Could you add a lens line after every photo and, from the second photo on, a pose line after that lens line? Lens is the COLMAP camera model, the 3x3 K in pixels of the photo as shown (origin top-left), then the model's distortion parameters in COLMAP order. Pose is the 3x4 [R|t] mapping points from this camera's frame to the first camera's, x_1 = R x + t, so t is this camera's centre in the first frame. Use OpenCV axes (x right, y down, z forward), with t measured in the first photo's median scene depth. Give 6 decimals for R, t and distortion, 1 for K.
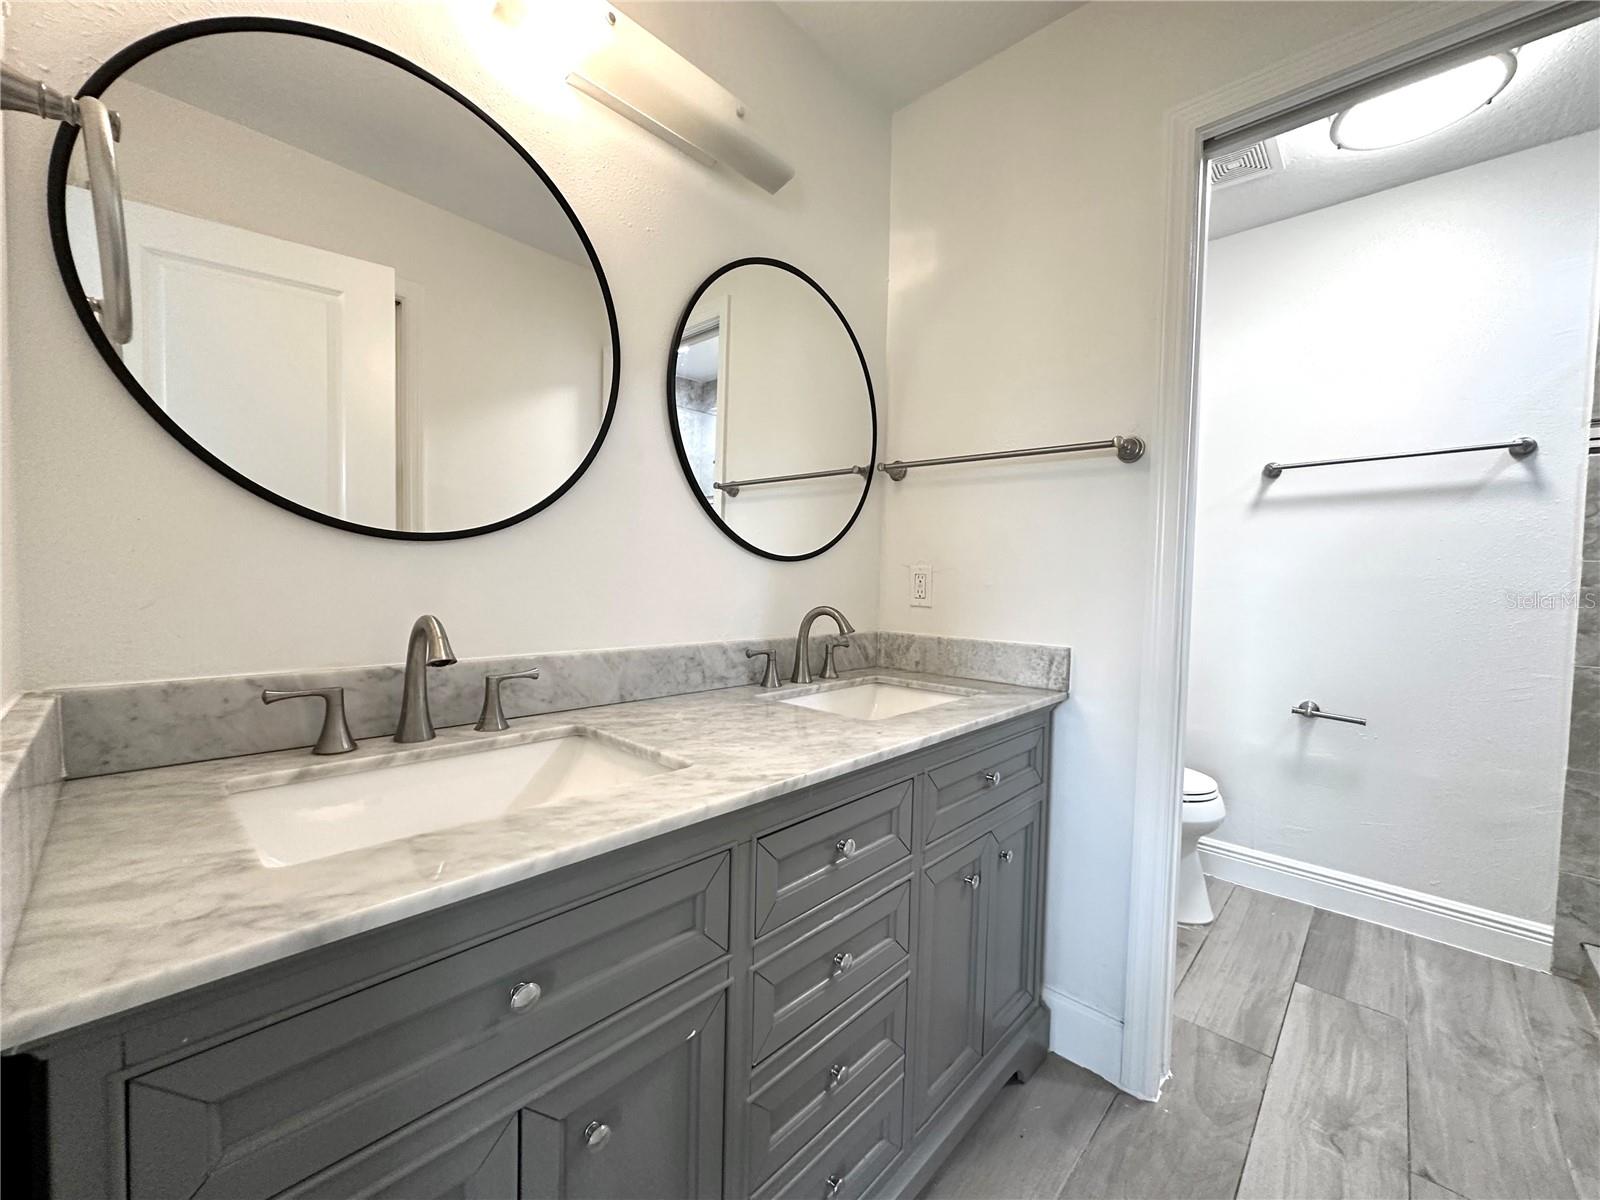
lens RADIAL K [[636.4, 0, 804.4], [0, 636.4, 599.1], [0, 0, 1]] dist [-0.005535, 0.001540]
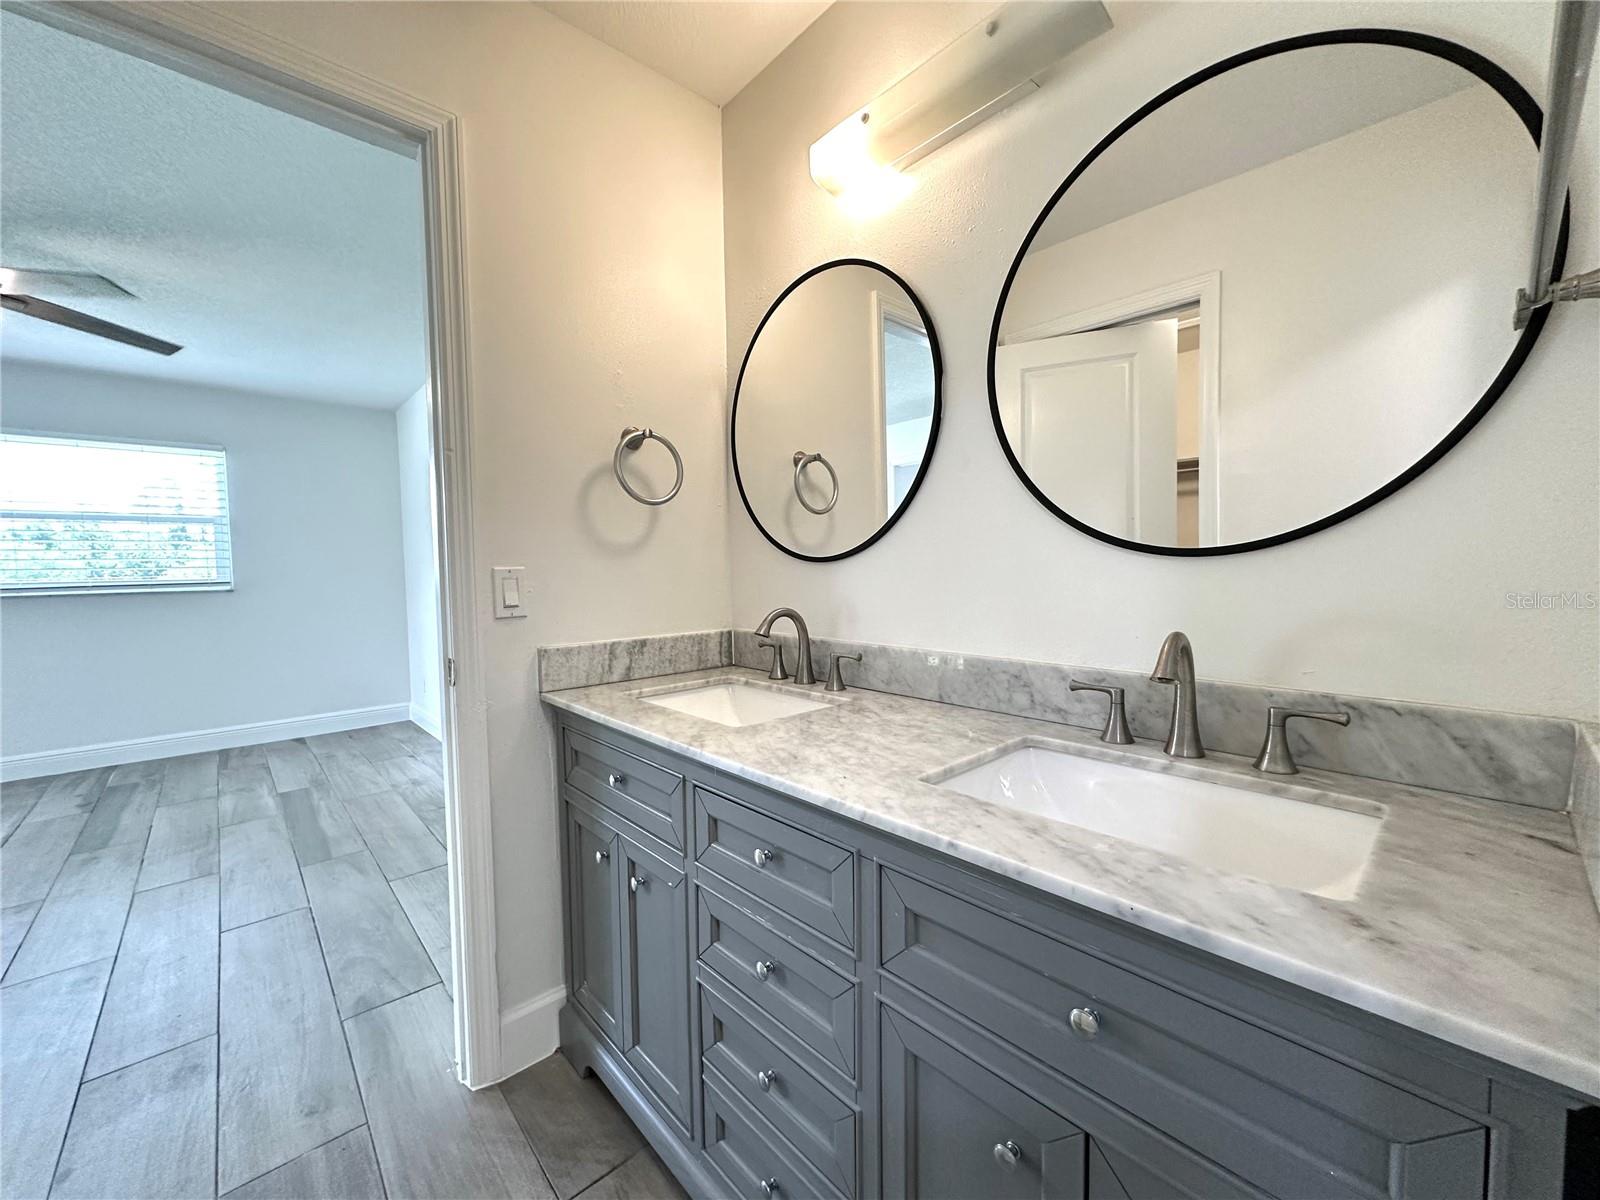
lens RADIAL K [[636.4, 0, 805.1], [0, 636.4, 601.8], [0, 0, 1]] dist [-0.005535, 0.001540]
pose [[-0.073926, 0.032778, -0.996725, 0.704273], [-0.020919, 0.999189, 0.034410, -0.033287], [0.997044, 0.023394, -0.073180, 0.756436]]
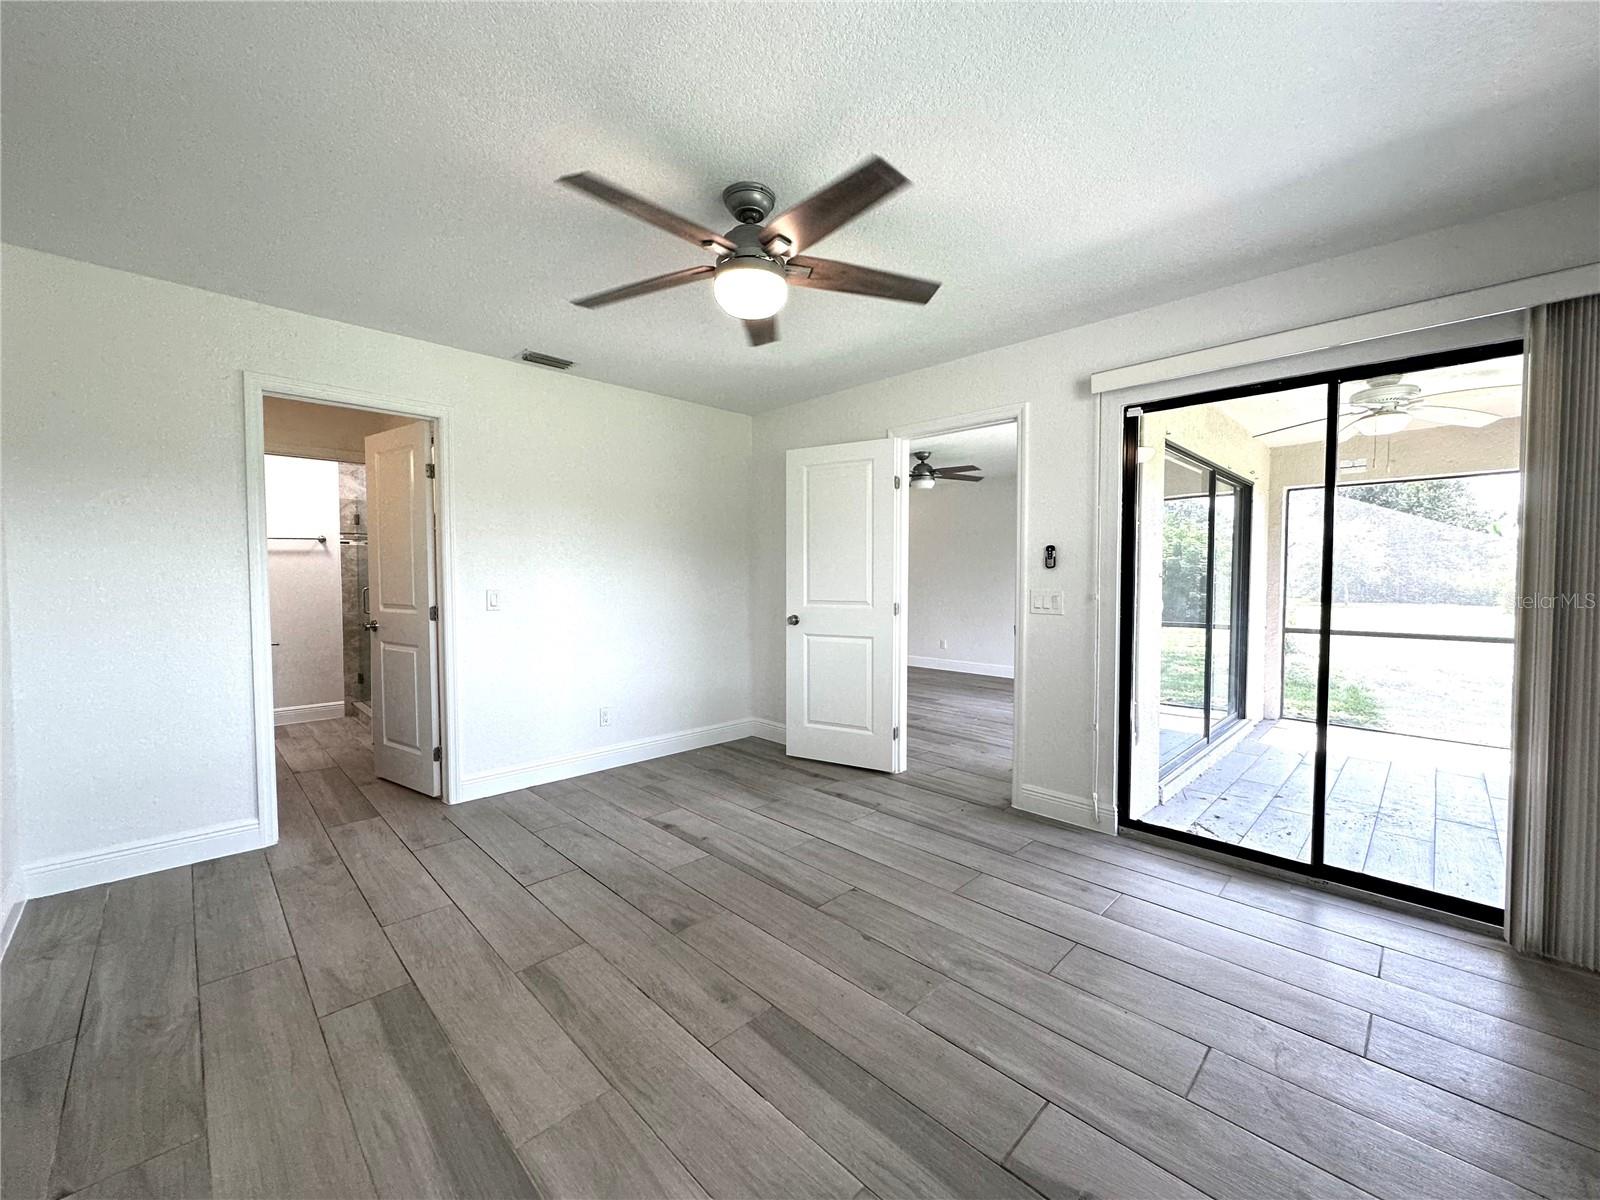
lens RADIAL K [[636.4, 0, 806.6], [0, 636.4, 599.1], [0, 0, 1]] dist [-0.005535, 0.001540]
pose [[0.035151, -0.058127, 0.997690, -2.380801], [0.042615, 0.997486, 0.056614, -0.053888], [-0.998473, 0.040527, 0.037539, -1.834160]]
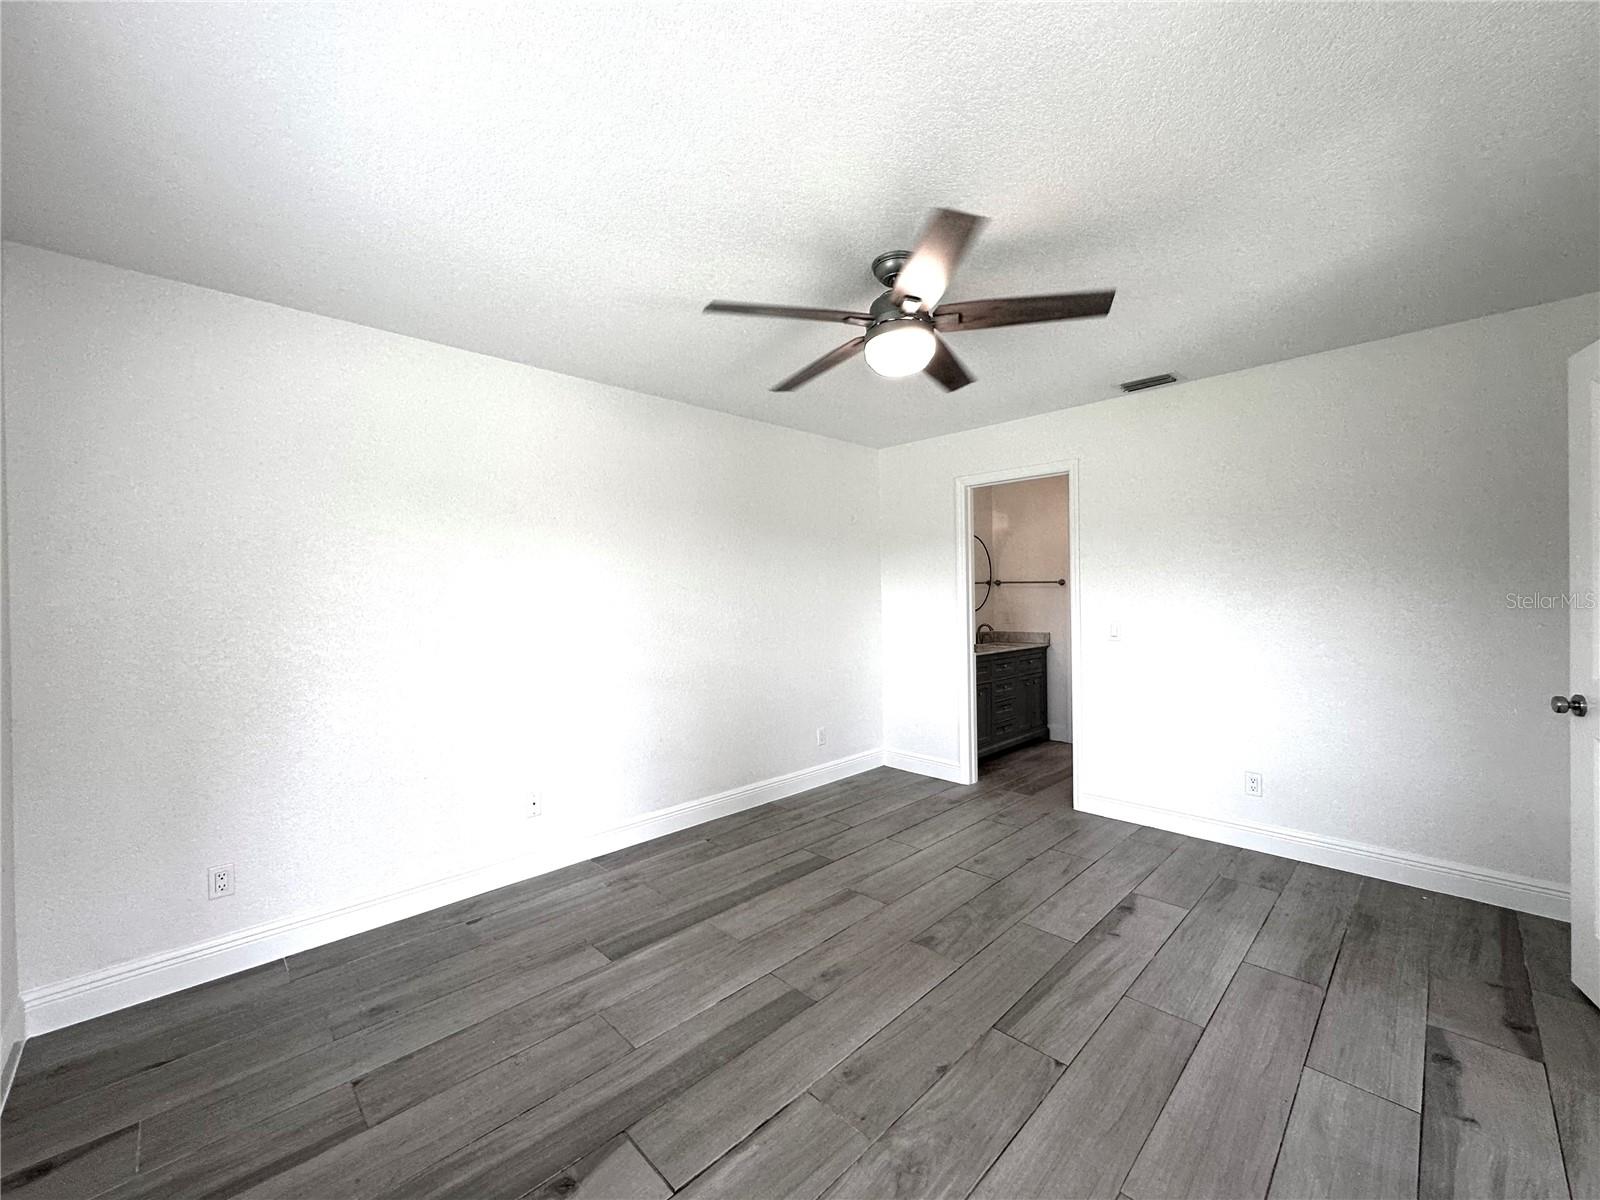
lens RADIAL K [[636.4, 0, 795.9], [0, 636.4, 598.5], [0, 0, 1]] dist [-0.005535, 0.001540]
pose [[0.998169, -0.036446, -0.048267, -1.028851], [0.034658, 0.998700, -0.037367, -0.039353], [0.049566, 0.035626, 0.998135, -3.253438]]
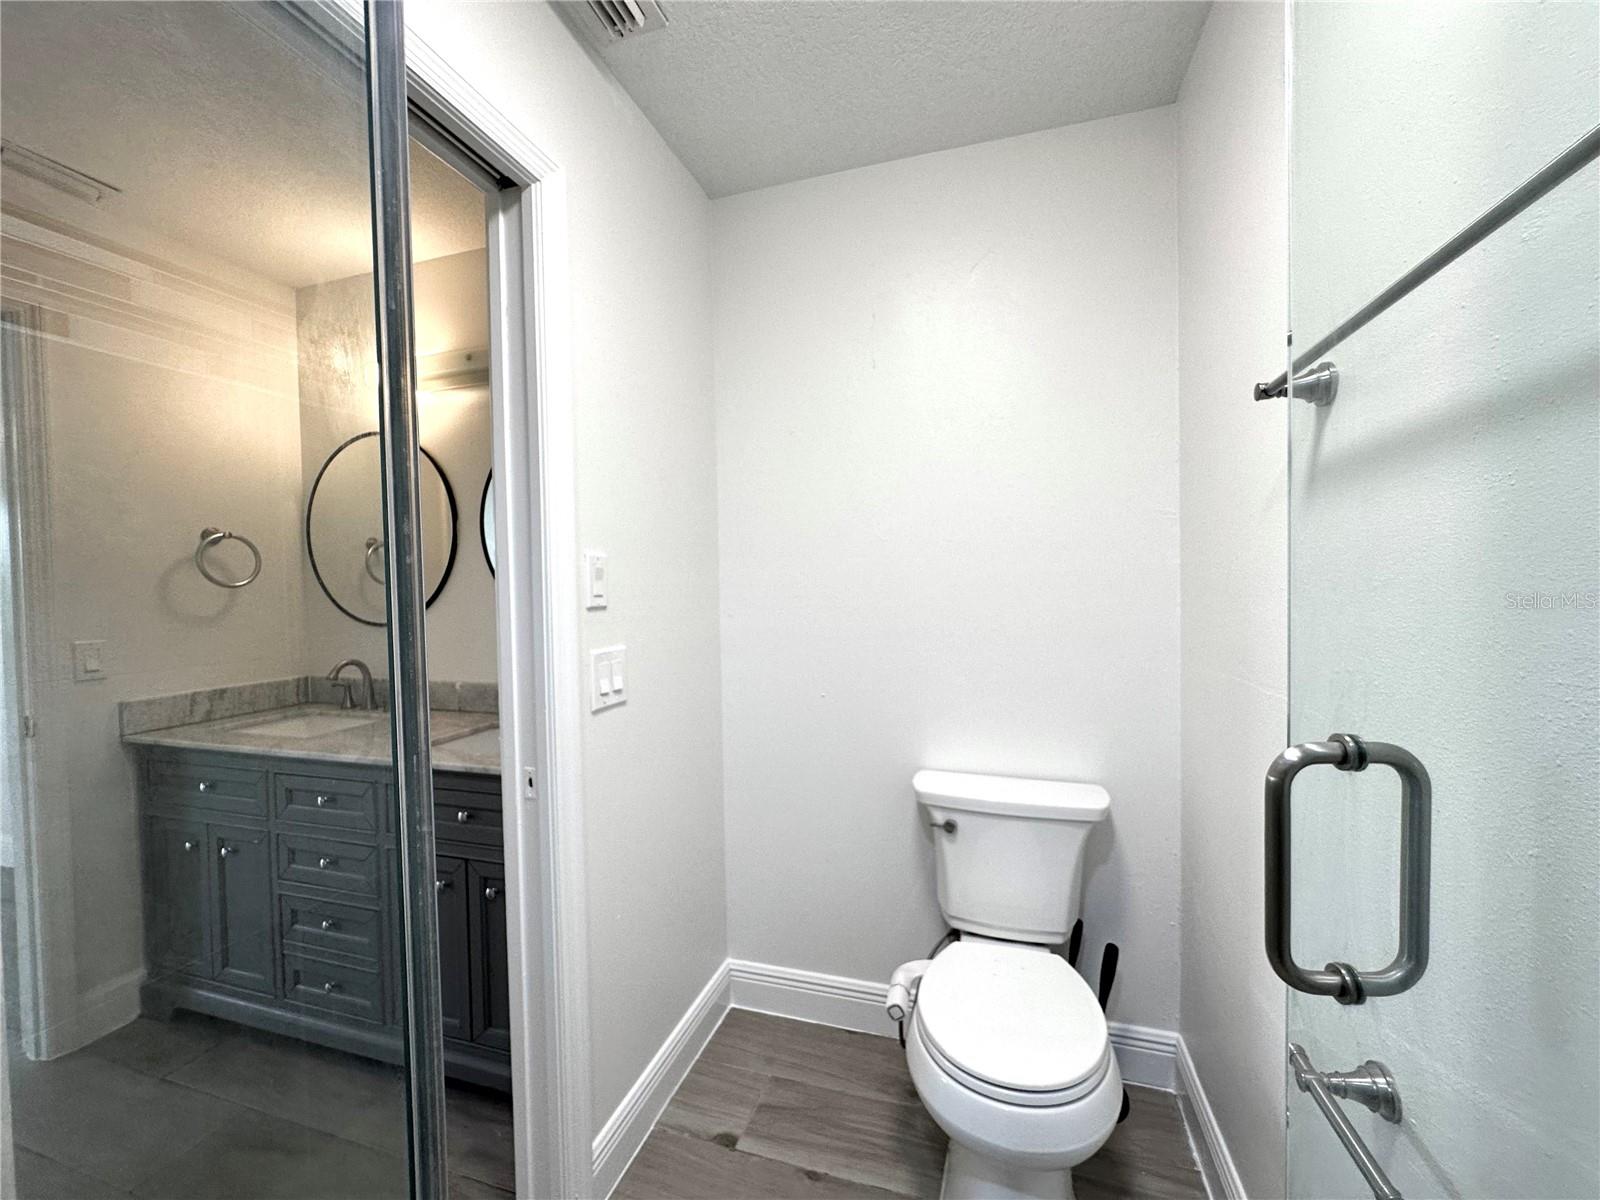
lens RADIAL K [[636.4, 0, 797.9], [0, 636.4, 601.9], [0, 0, 1]] dist [-0.005535, 0.001540]
pose [[0.435069, -0.006731, -0.900372, 1.563367], [-0.002522, 0.999959, -0.008695, -0.118804], [0.900394, 0.006054, 0.435034, 0.961798]]
